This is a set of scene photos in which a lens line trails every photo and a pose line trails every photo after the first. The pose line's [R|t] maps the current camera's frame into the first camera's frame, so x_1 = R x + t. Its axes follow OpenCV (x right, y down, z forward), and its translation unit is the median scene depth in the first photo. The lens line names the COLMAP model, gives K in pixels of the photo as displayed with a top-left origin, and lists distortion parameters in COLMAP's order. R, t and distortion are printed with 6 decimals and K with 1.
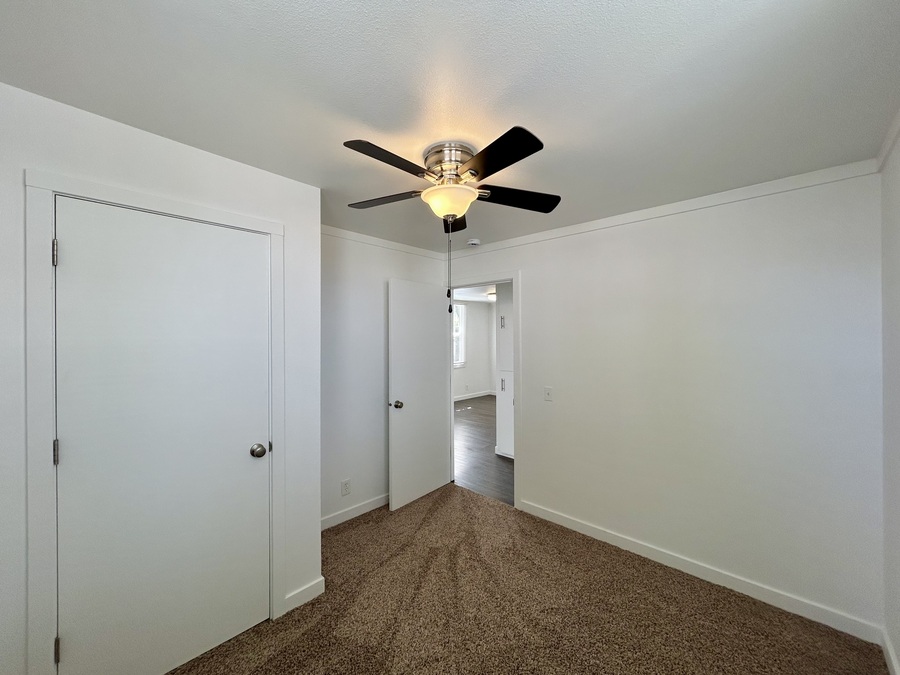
lens RADIAL K [[360.0, 0, 451.2], [0, 360.0, 337.8], [0, 0, 1]] dist [-0.000834, -0.000177]
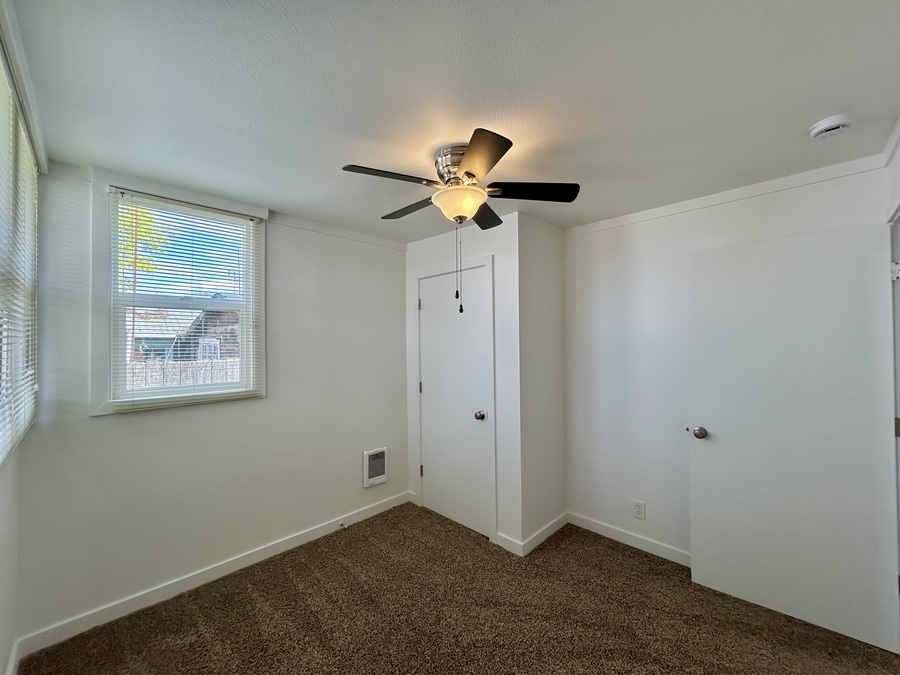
lens RADIAL K [[360.0, 0, 451.2], [0, 360.0, 337.8], [0, 0, 1]] dist [-0.000834, -0.000177]
pose [[-0.030905, -0.008864, -0.999483, 0.836405], [0.008749, 0.999920, -0.009138, 0.007971], [0.999484, -0.009026, -0.030825, 0.823190]]
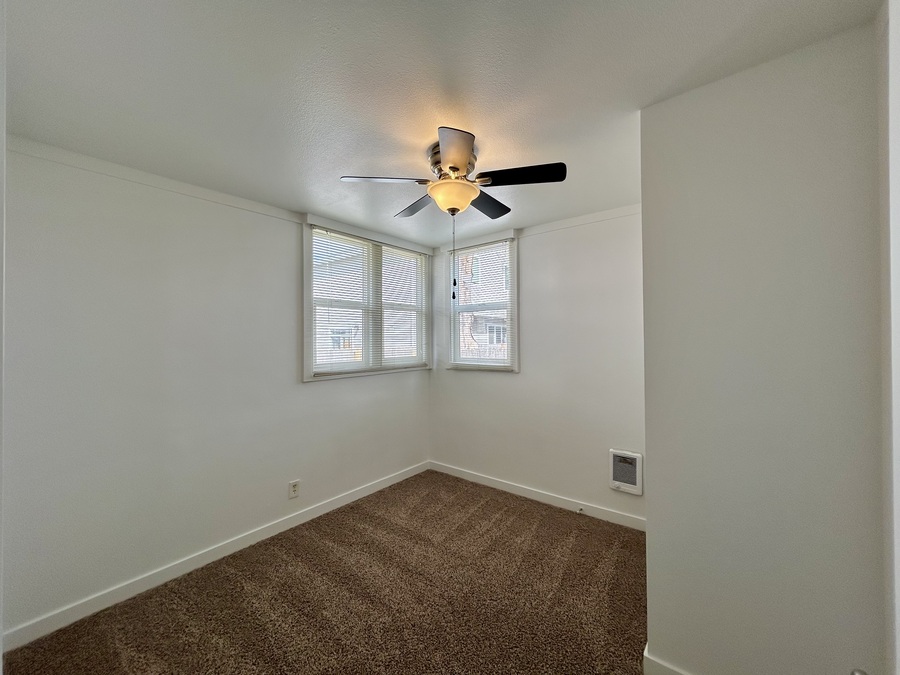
lens RADIAL K [[360.0, 0, 451.2], [0, 360.0, 337.8], [0, 0, 1]] dist [-0.000834, -0.000177]
pose [[-0.996758, 0.011106, -0.079693, 0.081394], [0.011406, 0.999929, -0.003306, 0.039776], [0.079651, -0.004204, -0.996814, 1.701038]]
